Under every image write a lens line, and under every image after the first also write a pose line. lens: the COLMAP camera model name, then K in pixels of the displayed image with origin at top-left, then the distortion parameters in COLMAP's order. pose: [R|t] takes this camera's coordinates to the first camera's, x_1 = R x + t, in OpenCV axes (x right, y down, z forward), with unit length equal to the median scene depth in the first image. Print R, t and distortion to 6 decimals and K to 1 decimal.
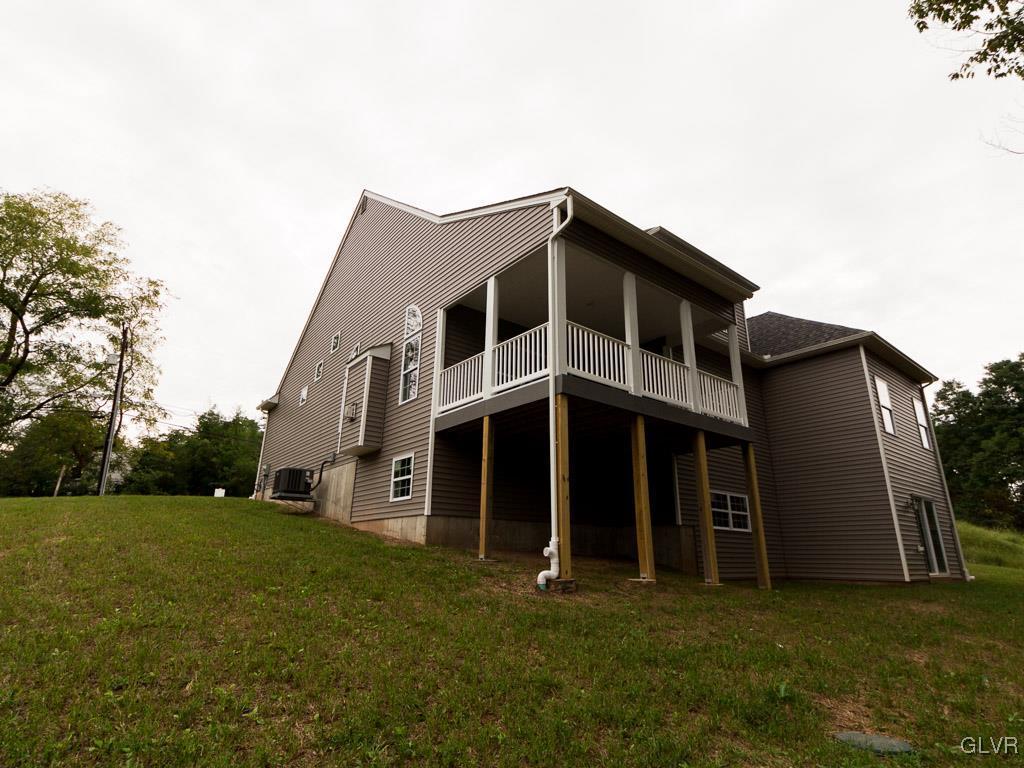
lens RADIAL K [[535.3, 0, 512.0], [0, 535.3, 384.0], [0, 0, 1]] dist [0.003008, 0.000286]
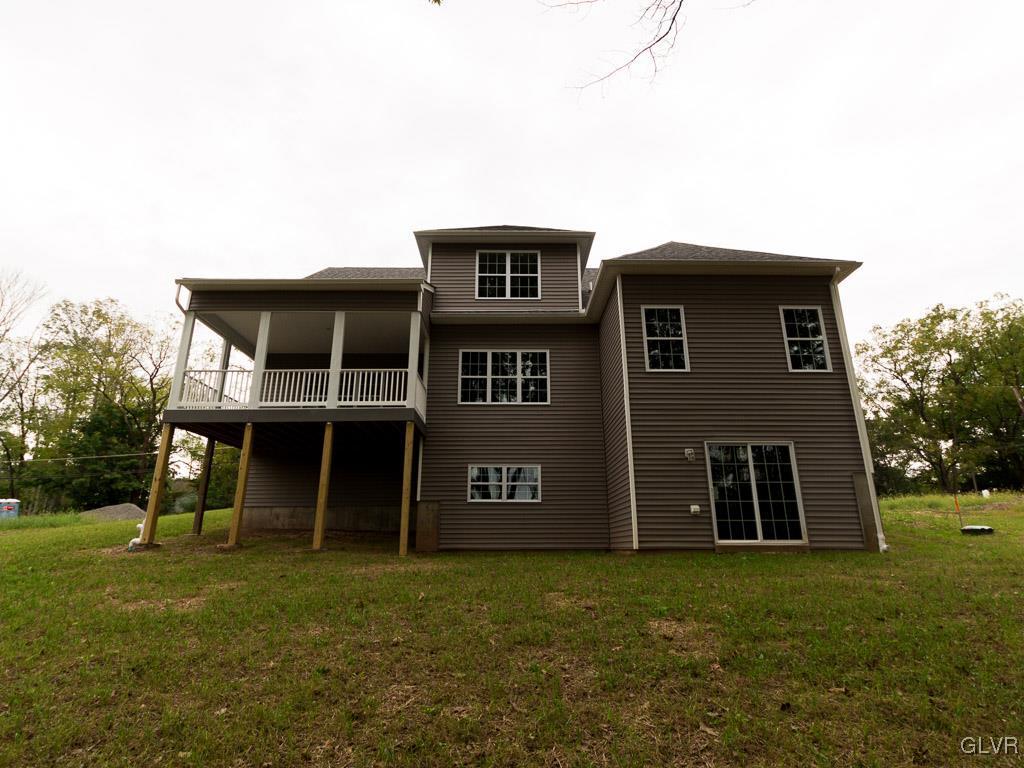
lens RADIAL K [[535.3, 0, 512.0], [0, 535.3, 384.0], [0, 0, 1]] dist [0.003008, 0.000286]
pose [[0.796267, -0.190109, -0.574298, 1.091558], [0.197266, 0.979044, -0.050582, 0.113809], [0.571879, -0.073013, 0.817082, 0.209167]]
